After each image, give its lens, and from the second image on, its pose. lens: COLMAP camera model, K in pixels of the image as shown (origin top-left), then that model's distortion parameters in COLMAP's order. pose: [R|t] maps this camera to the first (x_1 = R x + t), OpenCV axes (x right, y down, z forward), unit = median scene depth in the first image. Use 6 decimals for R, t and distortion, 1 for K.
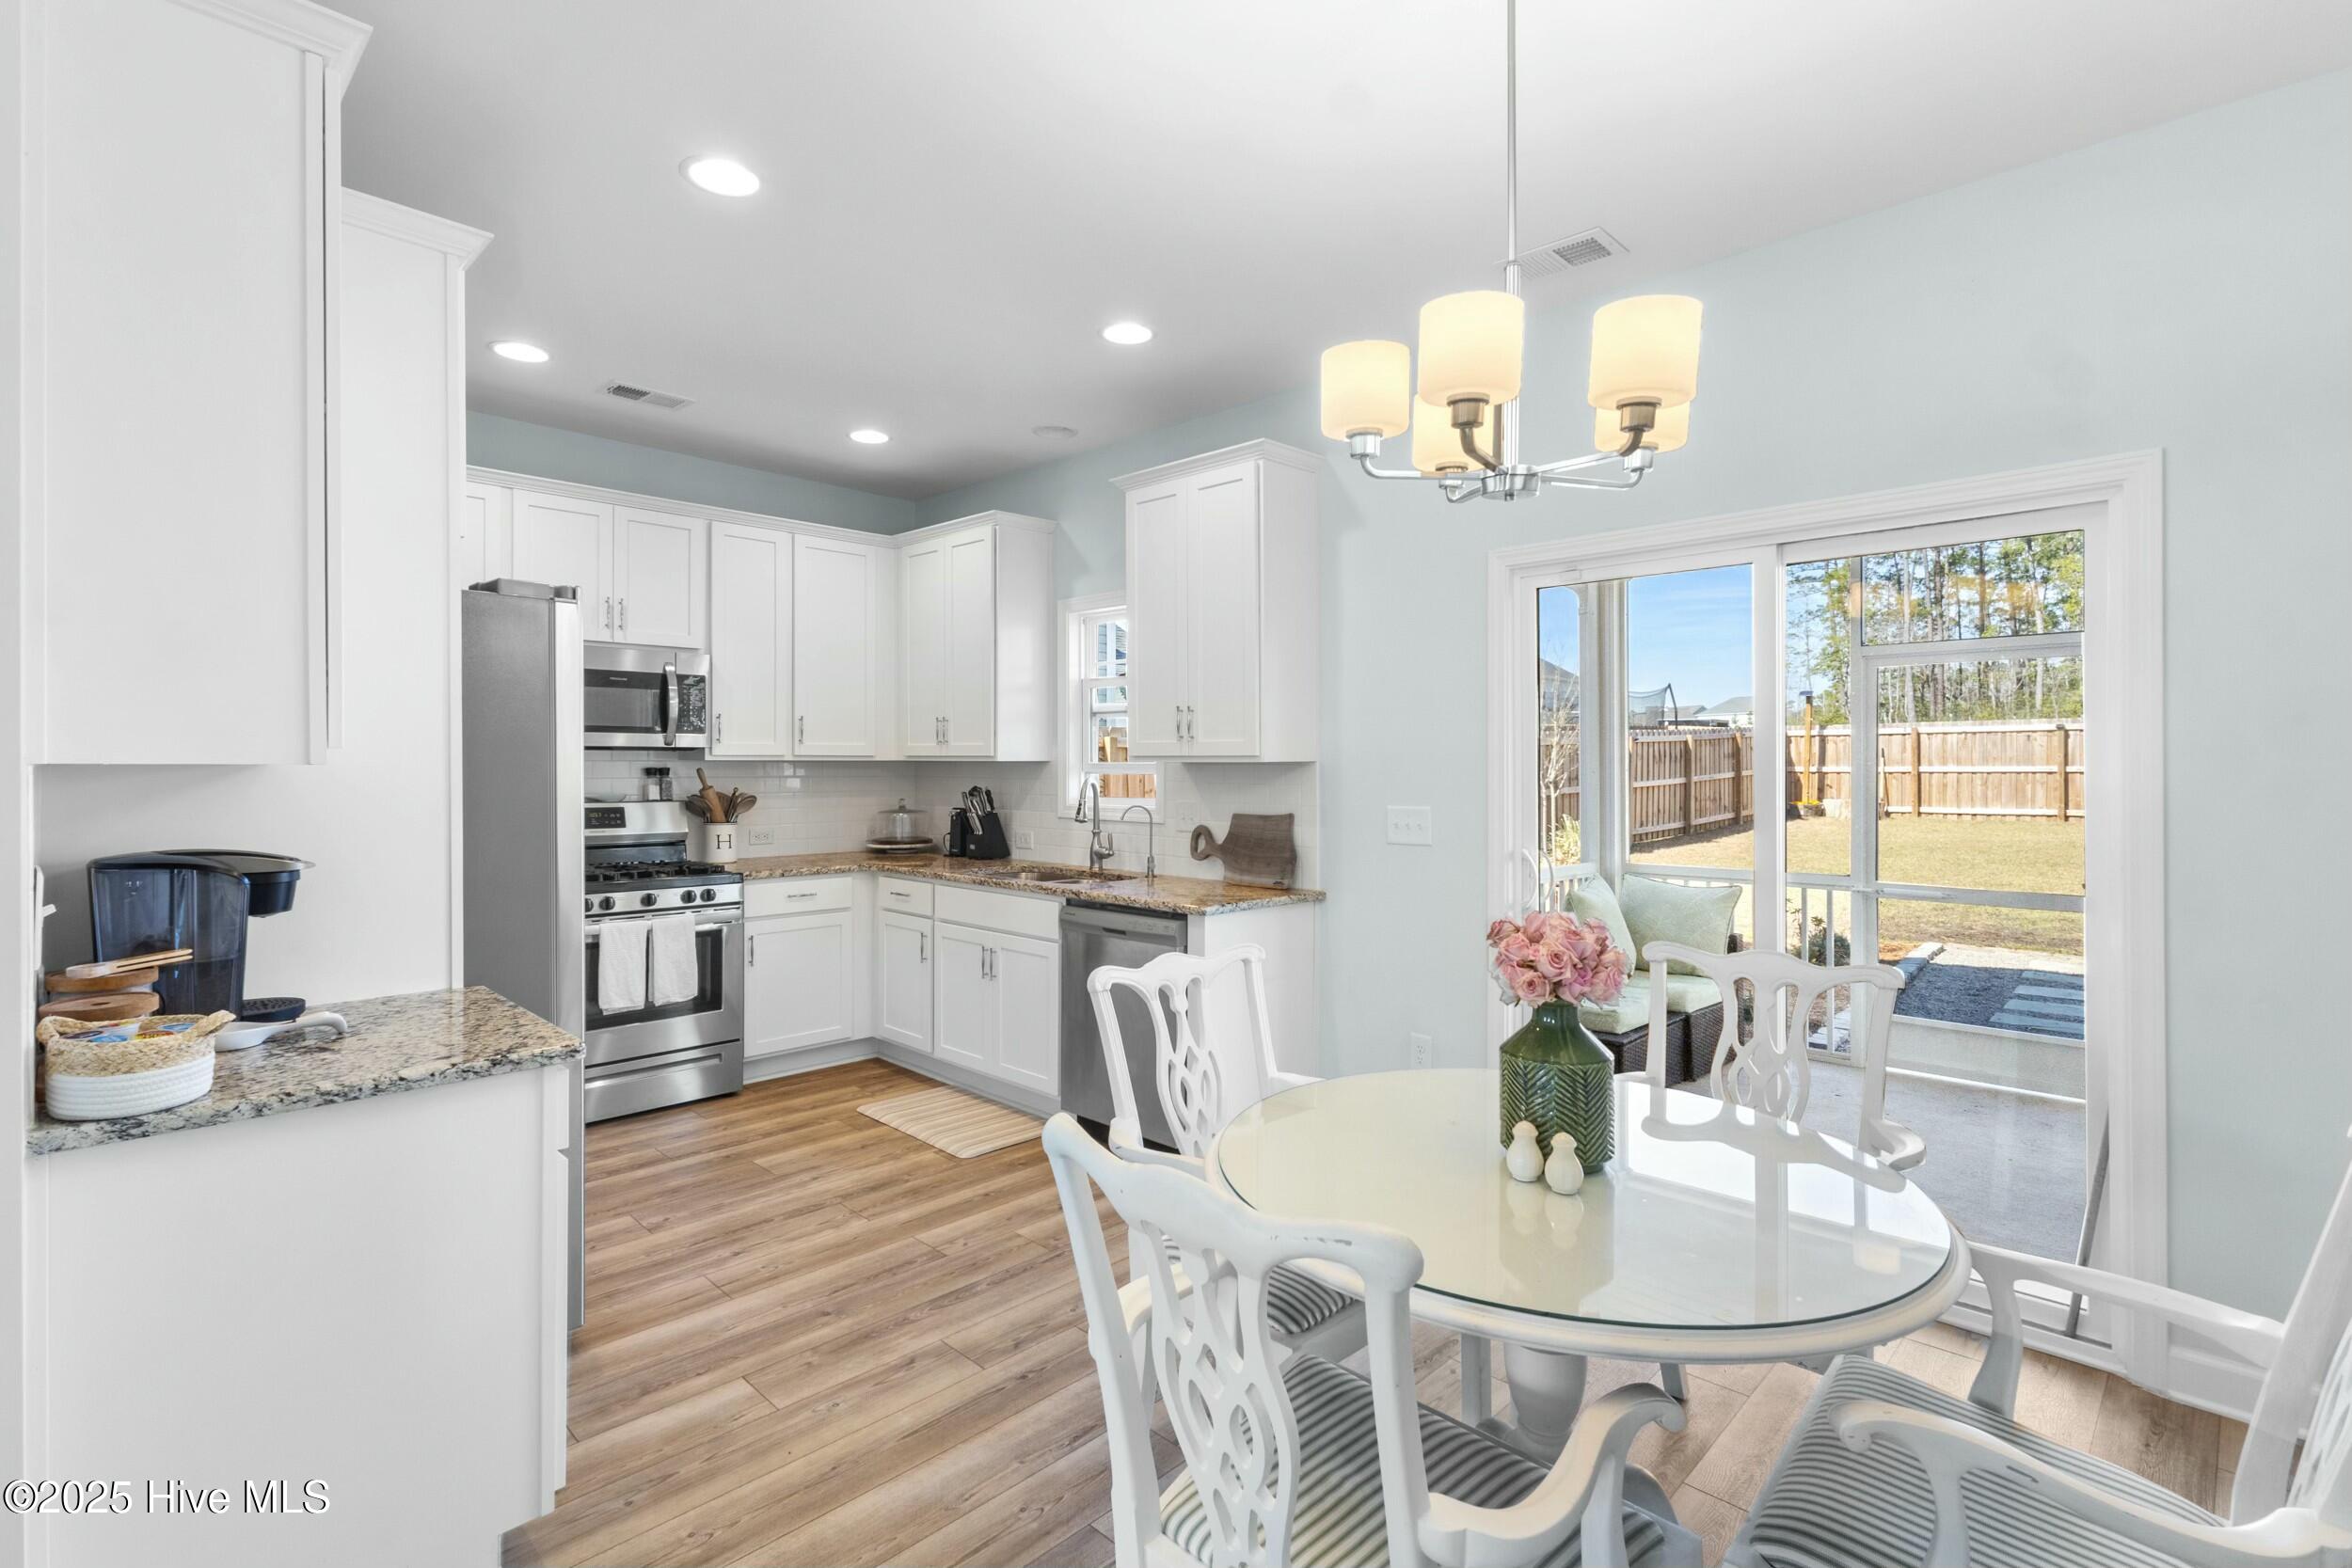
lens RADIAL K [[1094.3, 0, 1174.2], [0, 1094.3, 770.9], [0, 0, 1]] dist [0.006630, 0.000130]
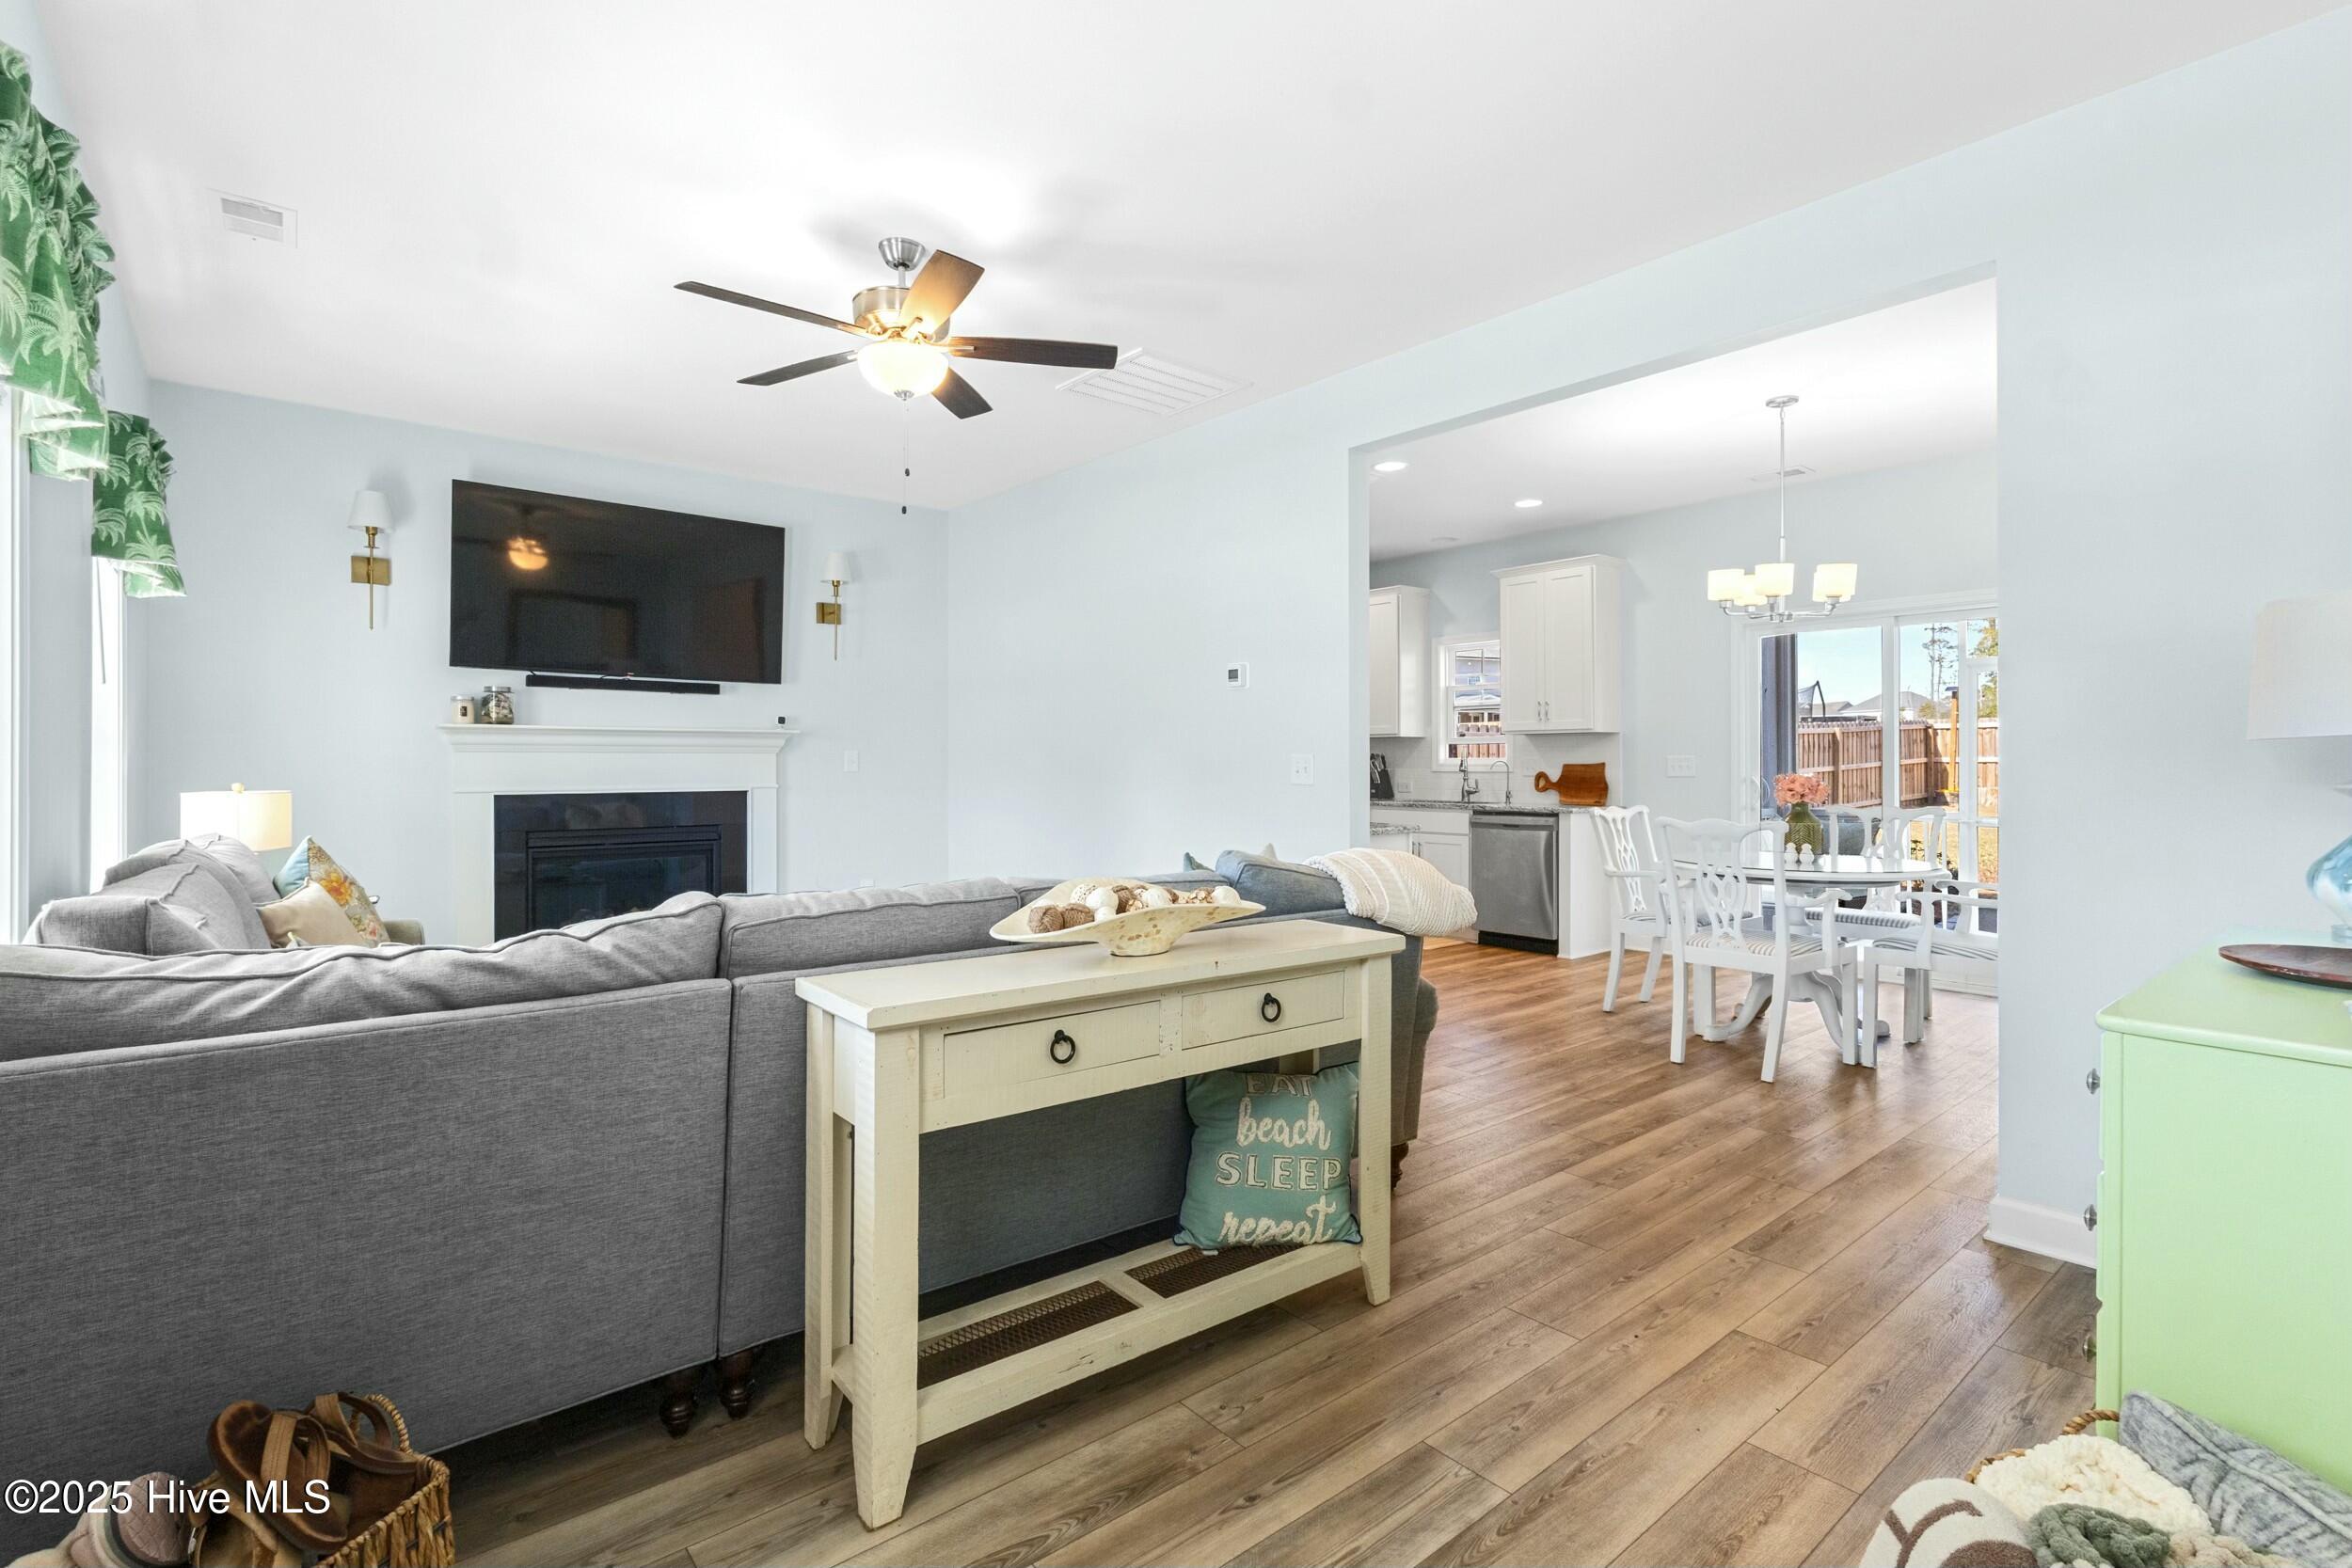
lens RADIAL K [[1094.3, 0, 1169.6], [0, 1094.3, 770.1], [0, 0, 1]] dist [0.006630, 0.000130]
pose [[0.994534, -0.002589, -0.104384, -0.386139], [0.002310, 0.999993, -0.002790, 0.052345], [0.104391, 0.002533, 0.994533, -0.783544]]
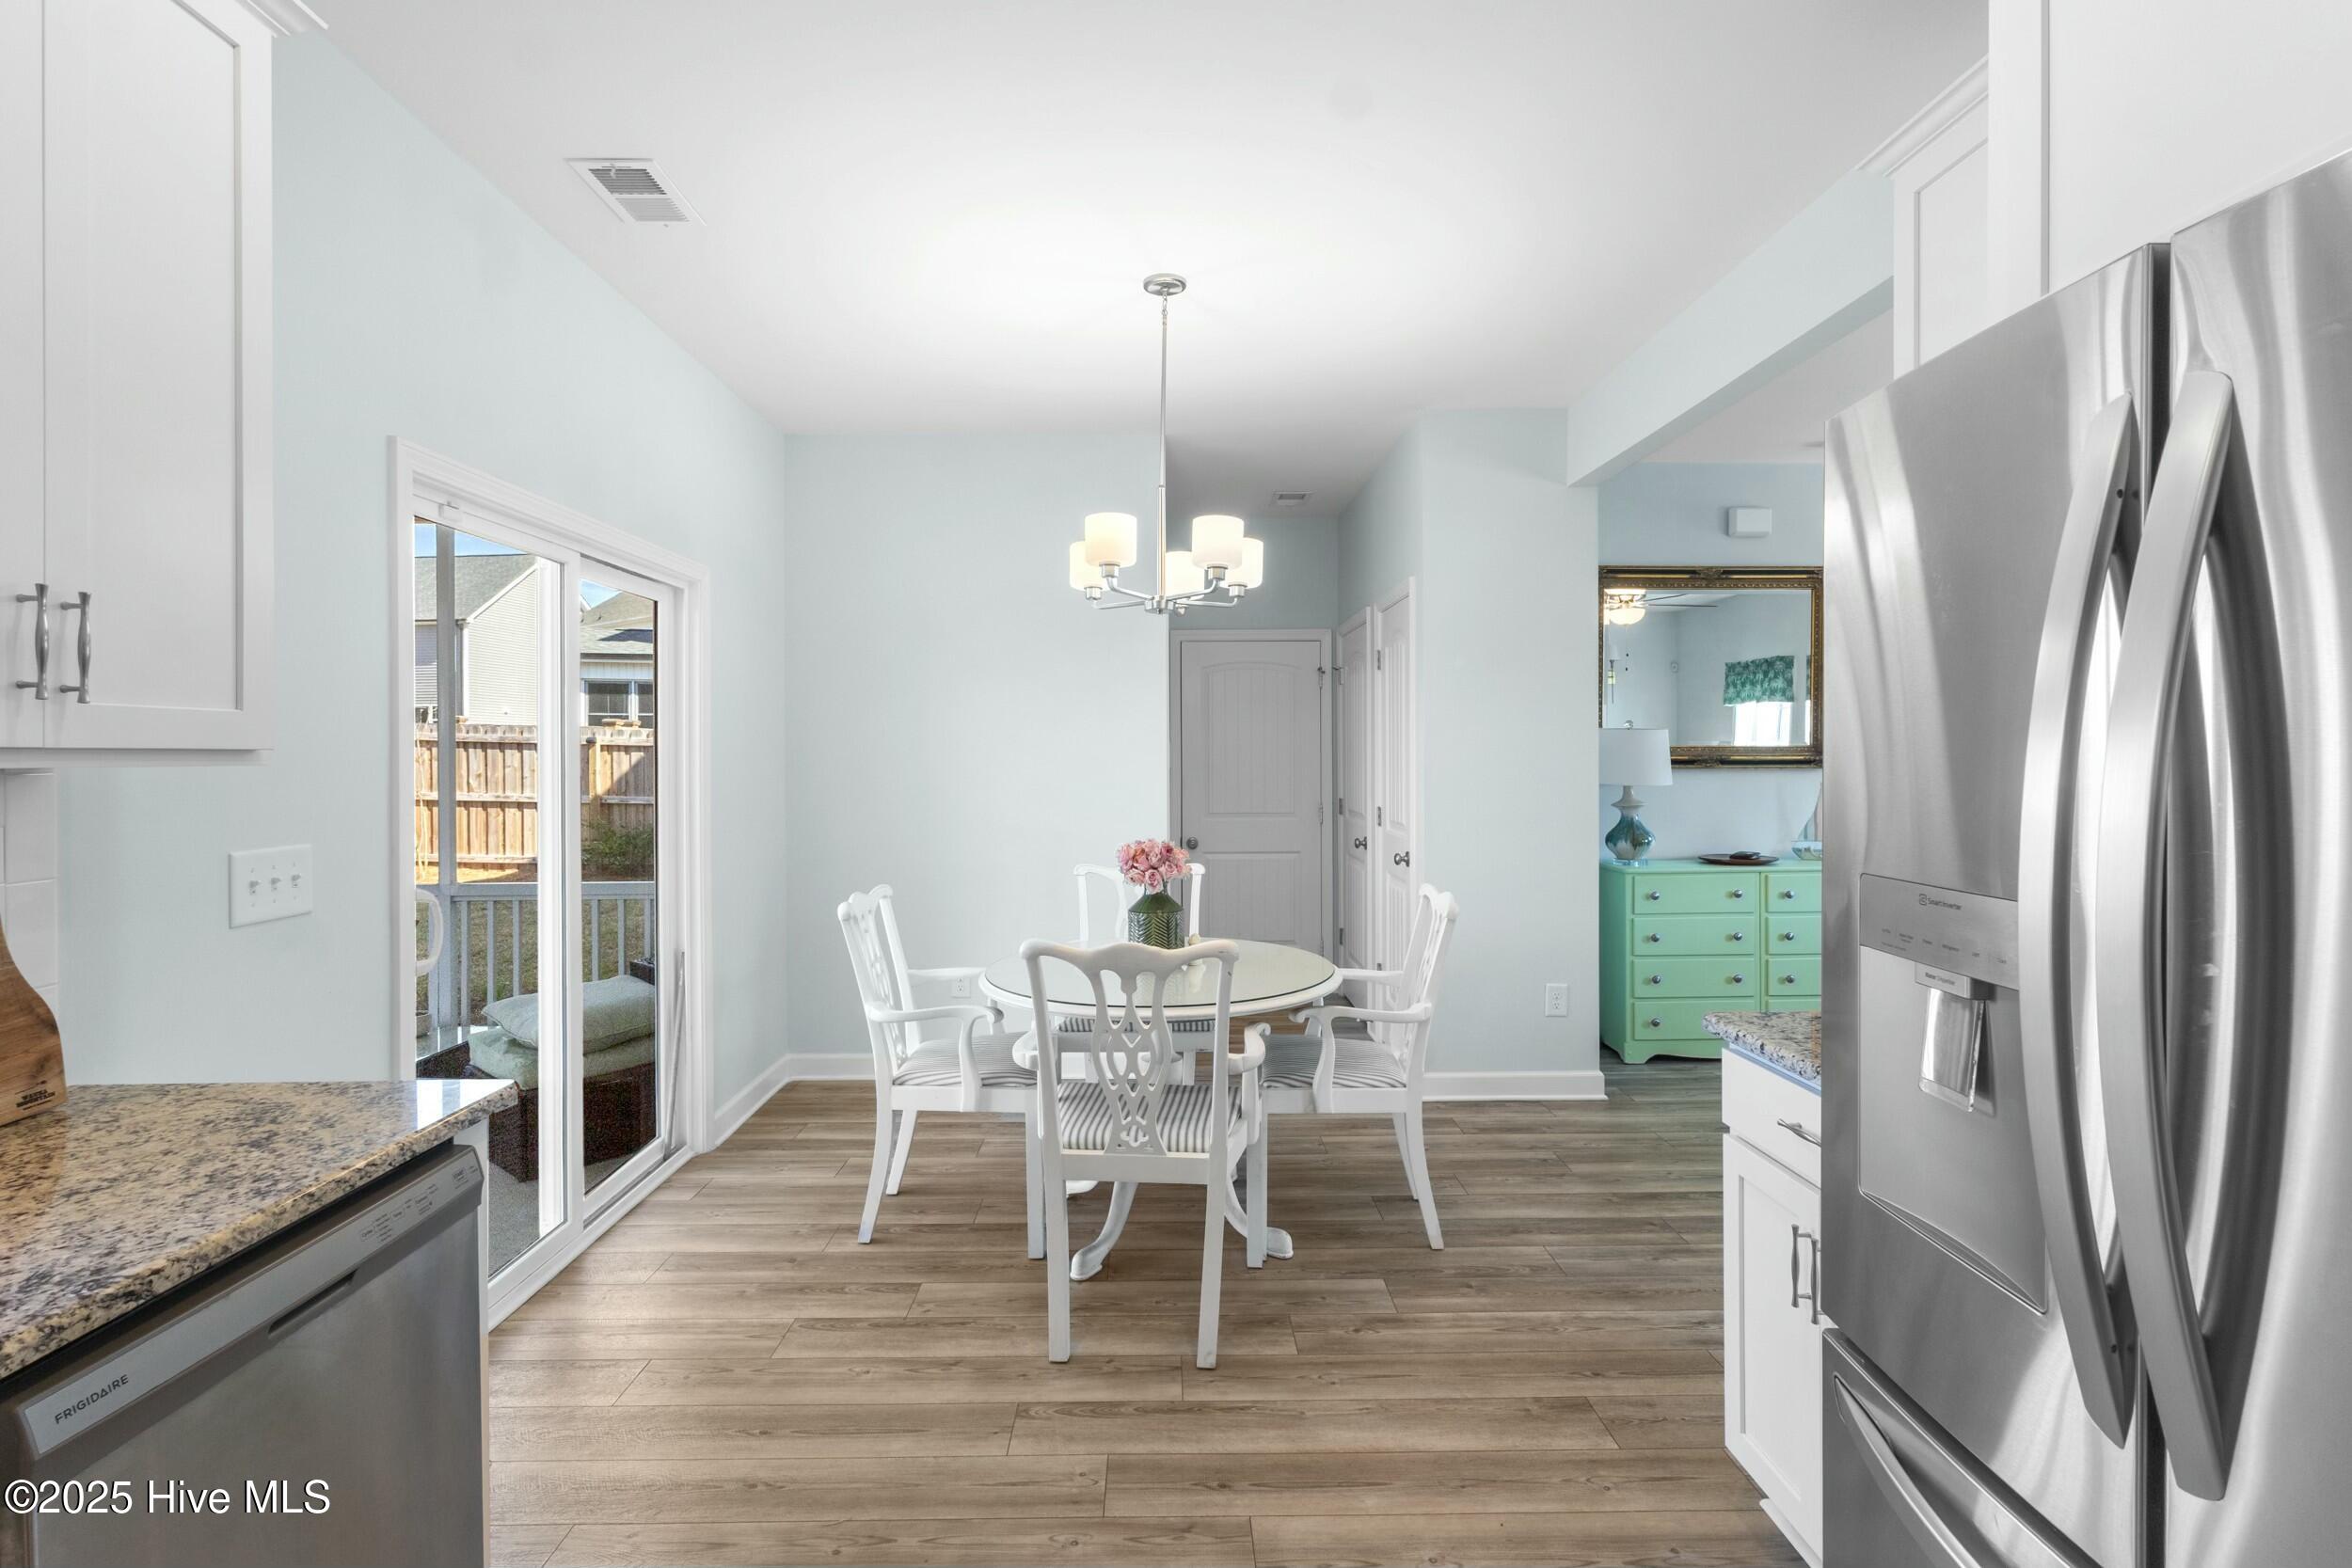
lens RADIAL K [[1094.3, 0, 1162.6], [0, 1094.3, 759.0], [0, 0, 1]] dist [0.006630, 0.000130]
pose [[-0.706800, 0.000666, 0.707413, -0.411458], [0.012368, 0.999858, 0.011415, -0.010072], [-0.707305, 0.016817, -0.706708, 0.948418]]
